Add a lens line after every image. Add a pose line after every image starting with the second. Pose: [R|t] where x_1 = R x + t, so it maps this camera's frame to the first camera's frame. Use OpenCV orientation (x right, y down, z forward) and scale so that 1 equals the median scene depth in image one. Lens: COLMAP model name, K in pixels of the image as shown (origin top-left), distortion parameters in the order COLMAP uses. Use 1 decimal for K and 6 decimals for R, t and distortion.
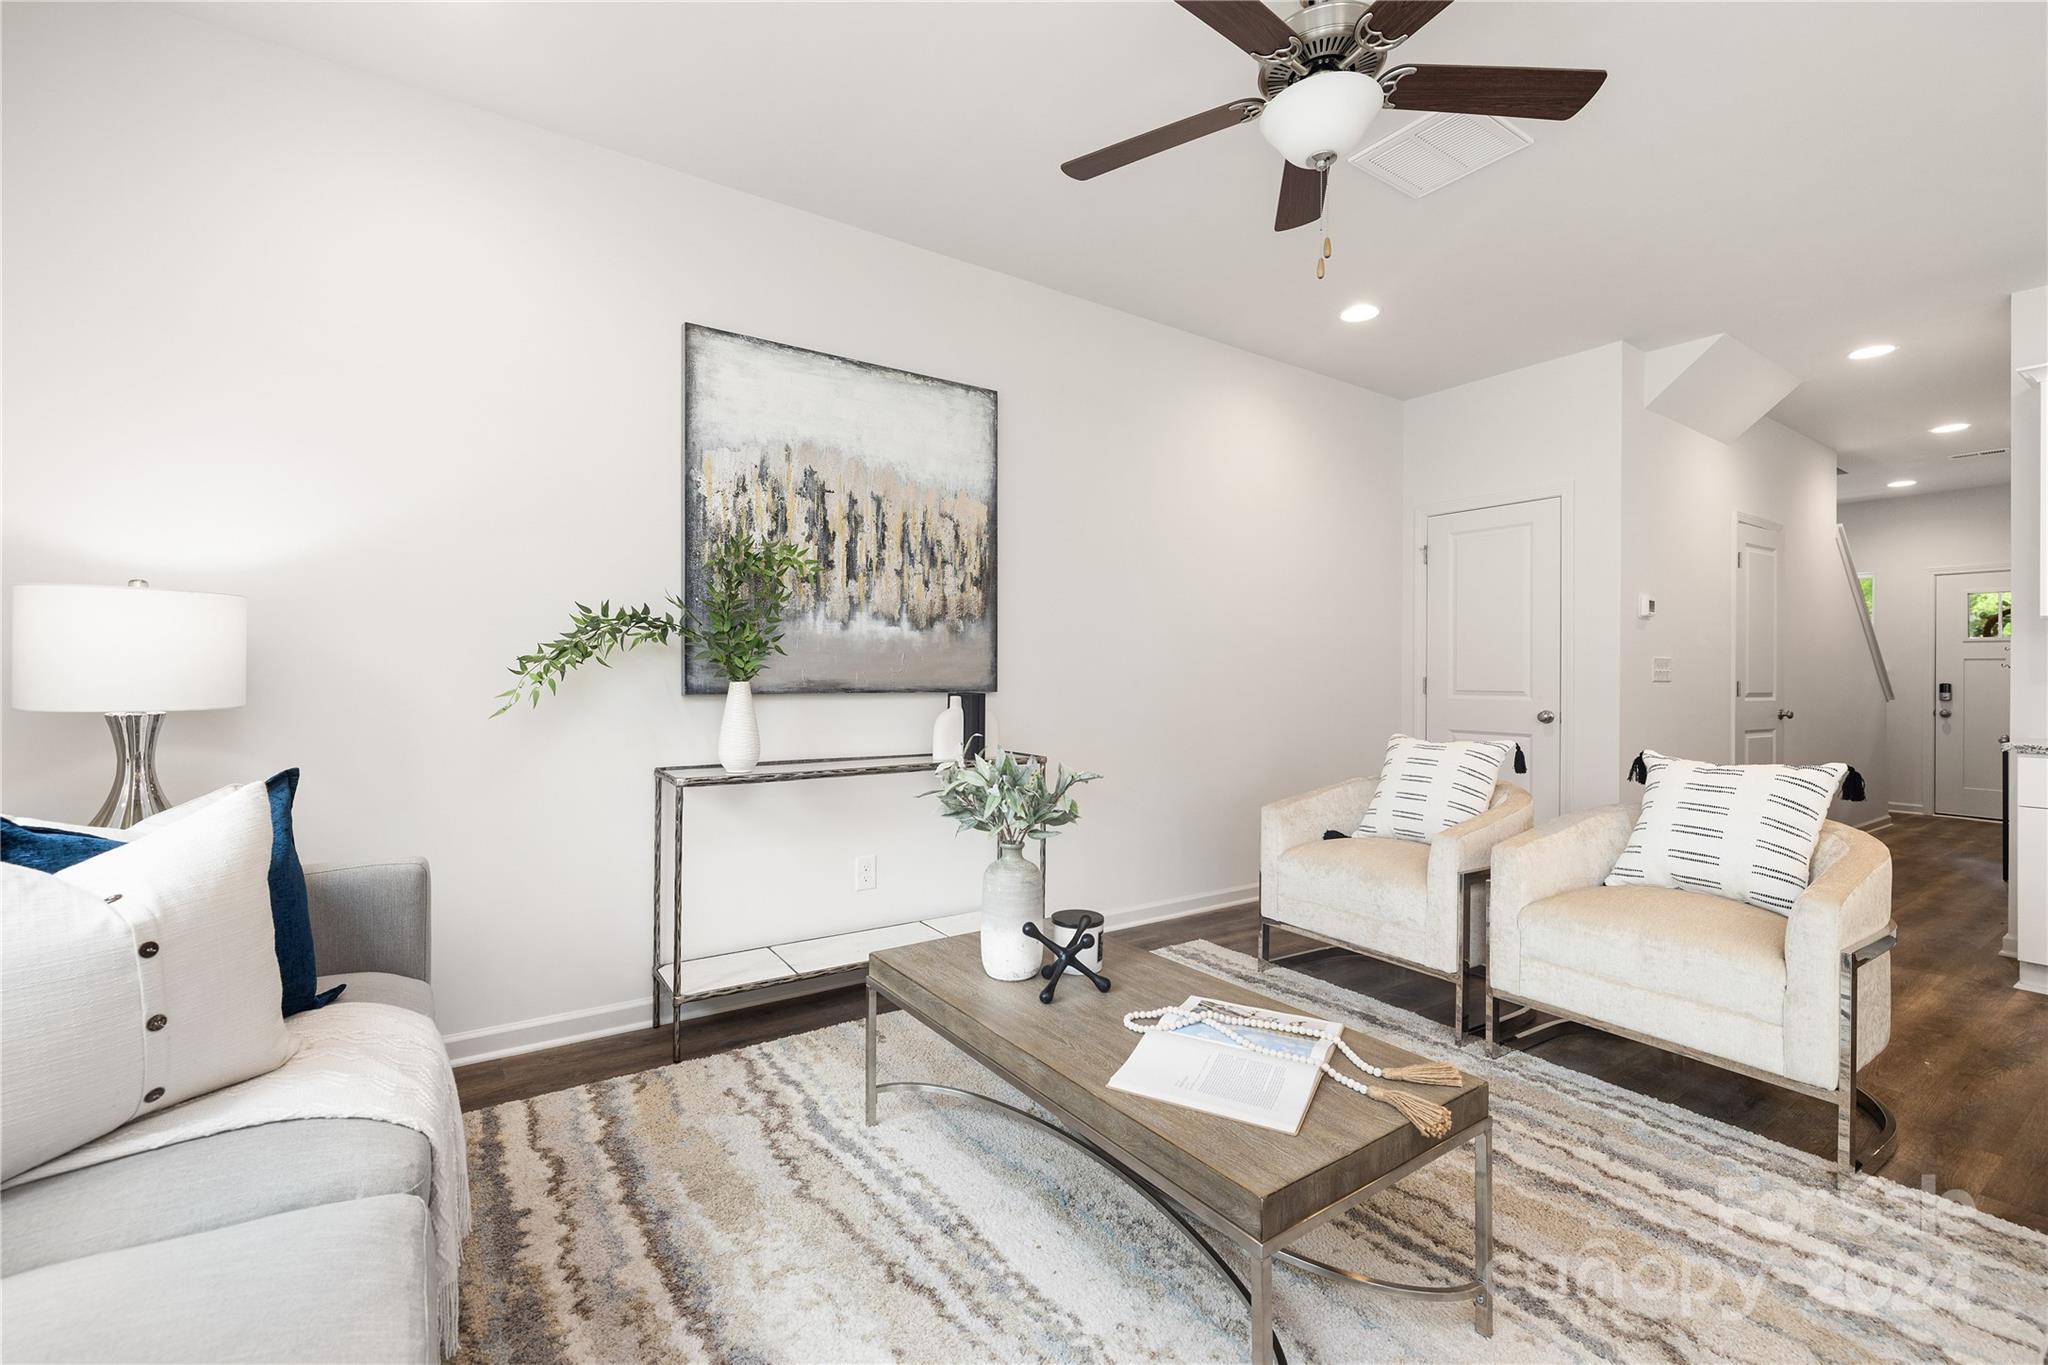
lens RADIAL K [[861.7, 0, 1024.0], [0, 861.7, 682.5], [0, 0, 1]] dist [-0.000761, -0.000188]
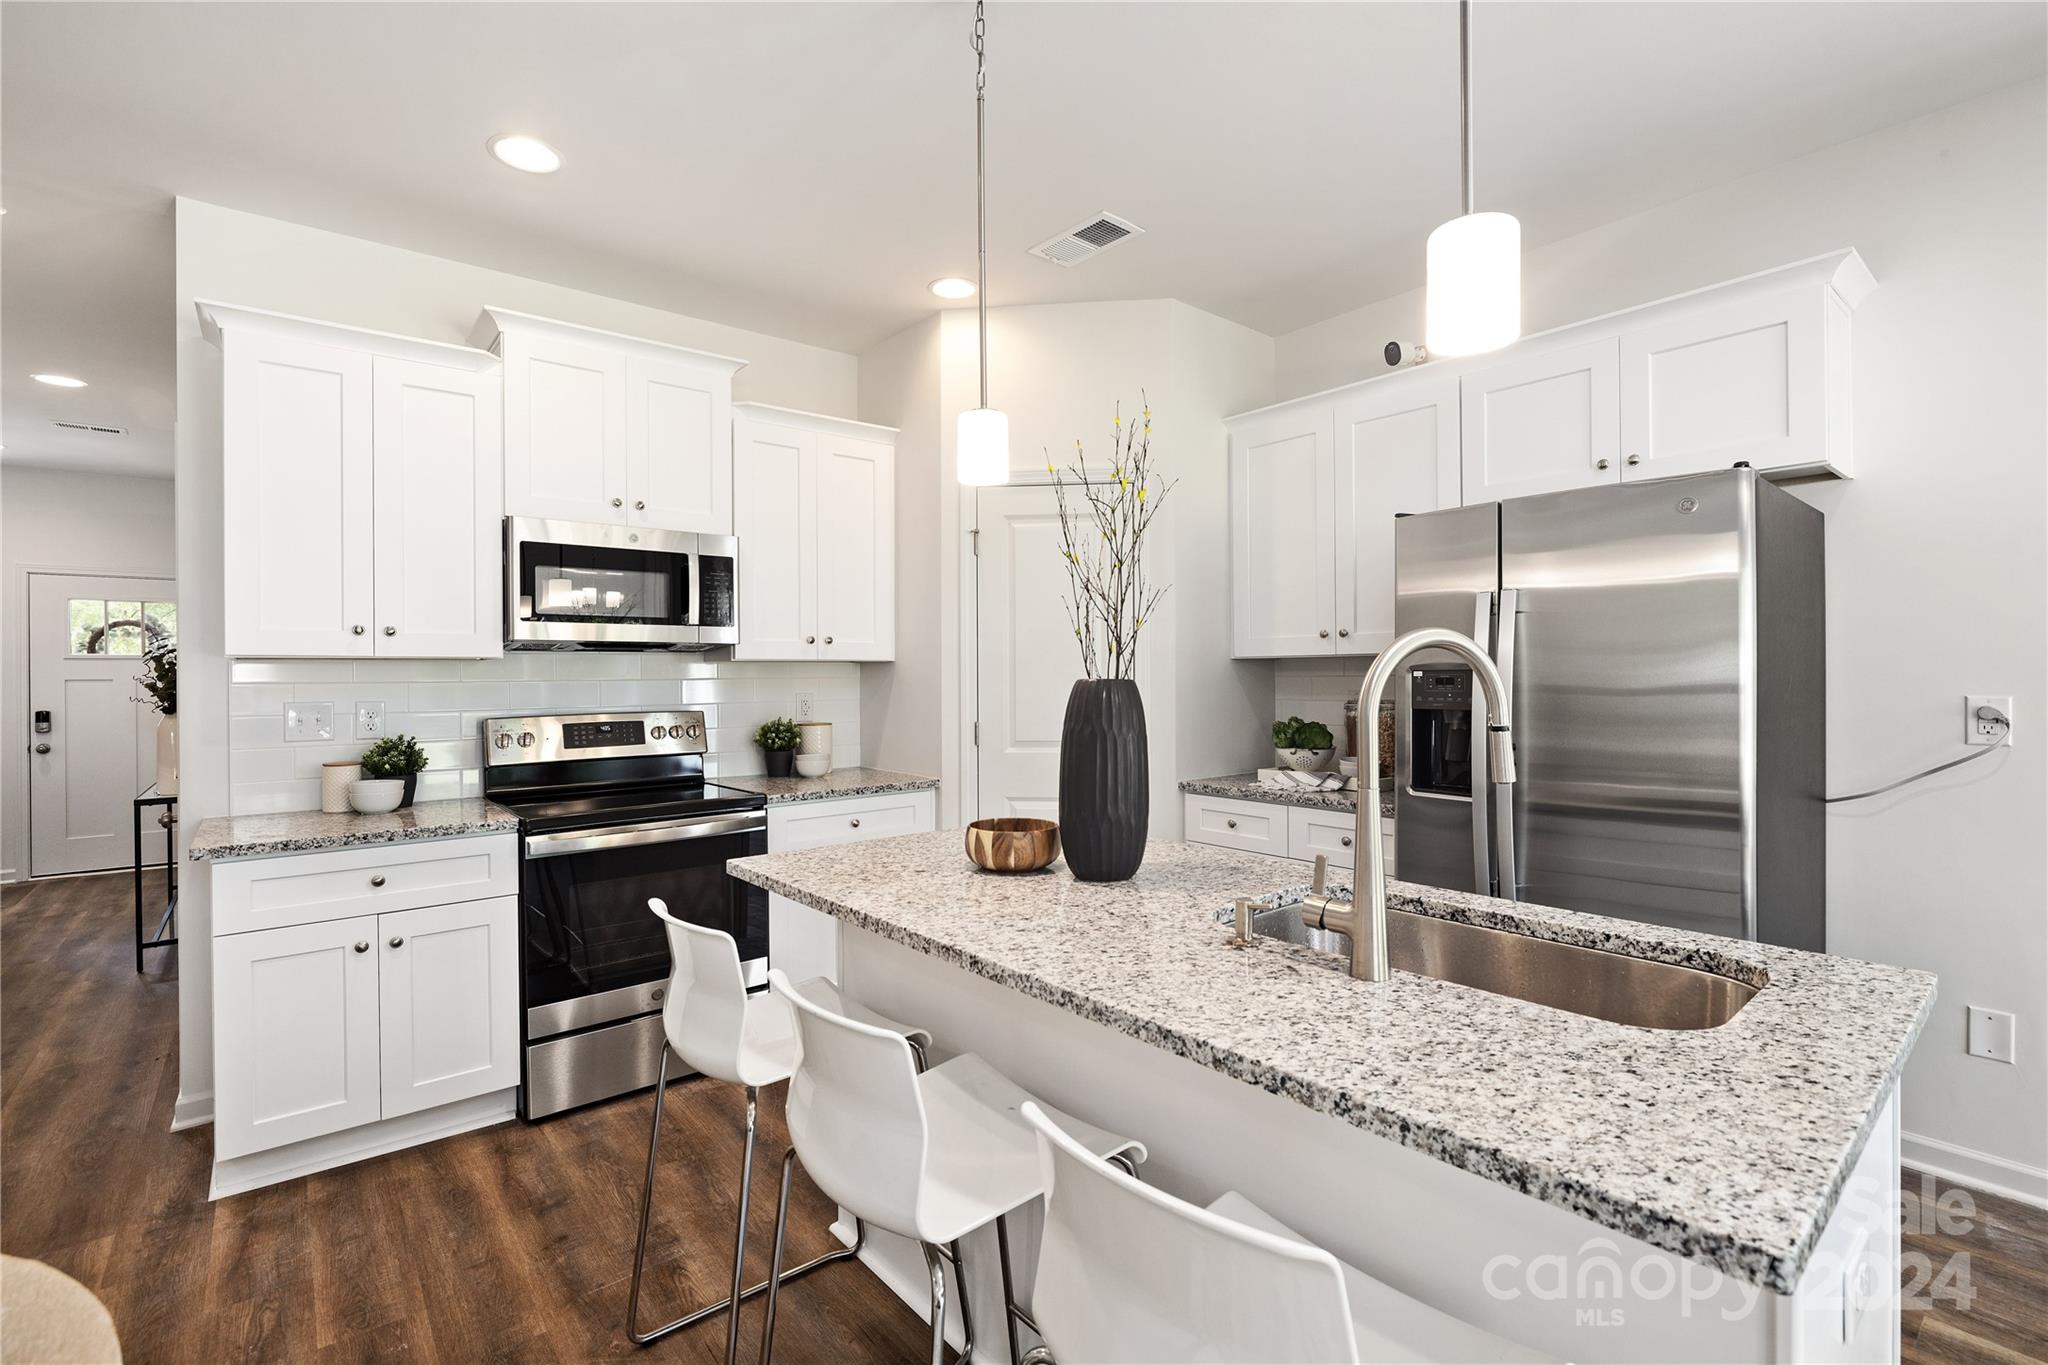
lens RADIAL K [[919.7, 0, 1024.0], [0, 919.7, 682.5], [0, 0, 1]] dist [-0.004313, -0.000841]
pose [[-0.086087, -0.004022, 0.996280, 0.311383], [0.006190, 0.999970, 0.004572, -0.045615], [-0.996268, 0.006561, -0.086059, 0.346549]]
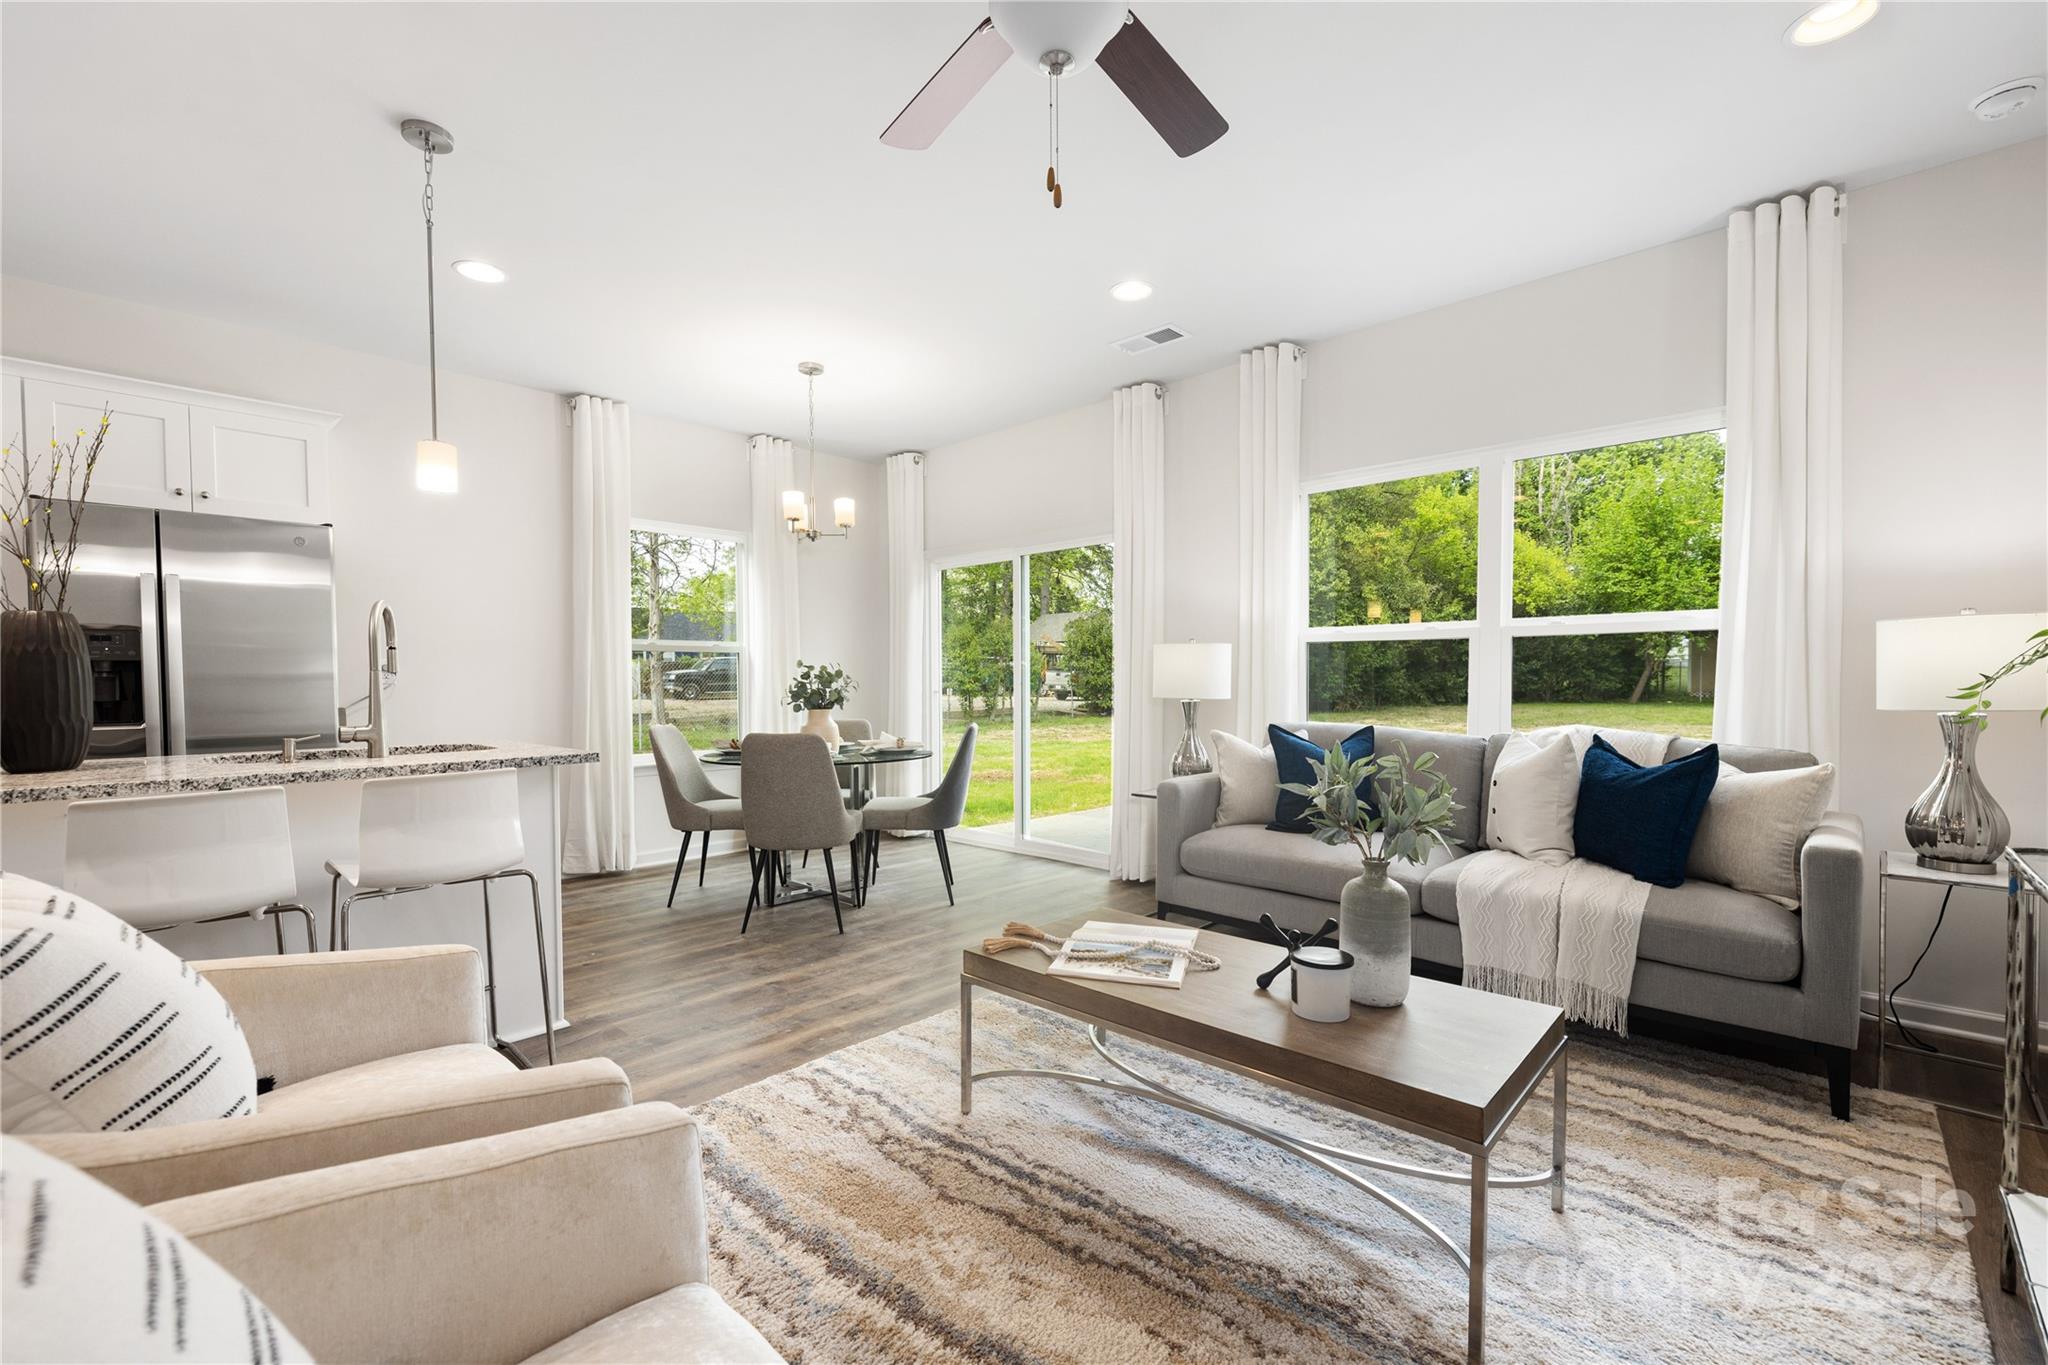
lens RADIAL K [[839.0, 0, 1024.0], [0, 839.0, 682.5], [0, 0, 1]] dist [-0.000476, -0.000275]
pose [[-0.974736, 0.001351, -0.223355, 0.278504], [-0.000107, 0.999979, 0.006512, -0.007063], [0.223359, 0.006372, -0.974715, 0.898403]]
